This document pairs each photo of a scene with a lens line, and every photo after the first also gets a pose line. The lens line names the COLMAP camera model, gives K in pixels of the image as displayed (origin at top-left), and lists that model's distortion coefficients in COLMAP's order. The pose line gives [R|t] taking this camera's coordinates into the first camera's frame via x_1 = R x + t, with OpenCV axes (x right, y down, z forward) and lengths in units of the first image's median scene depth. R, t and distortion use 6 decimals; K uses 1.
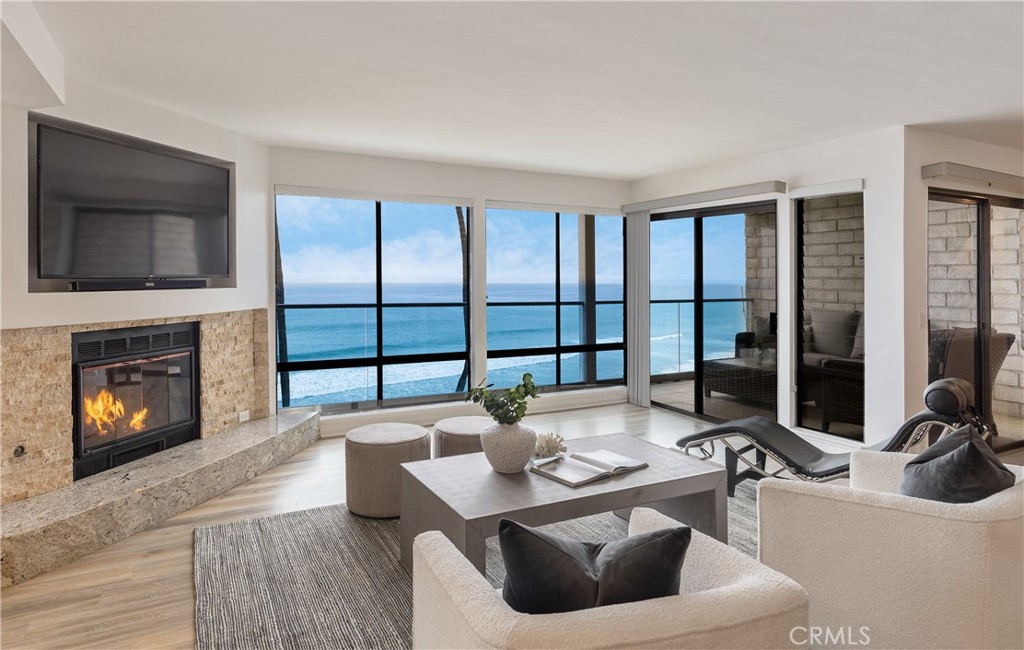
lens RADIAL K [[595.9, 0, 514.9], [0, 595.9, 280.8], [0, 0, 1]] dist [-0.003432, -0.000457]
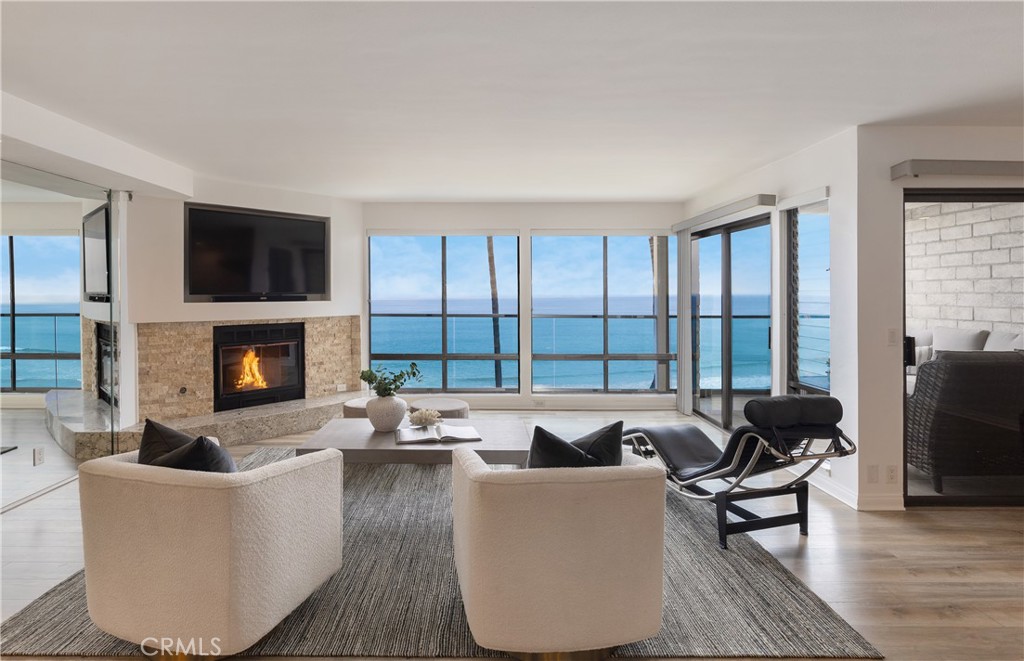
lens RADIAL K [[531.8, 0, 489.9], [0, 531.8, 298.1], [0, 0, 1]] dist [0.000824, -0.000208]
pose [[0.883735, -0.001172, -0.467986, 0.525552], [0.001164, 0.999999, -0.000306, 0.005554], [0.467986, -0.000274, 0.883736, 0.004806]]
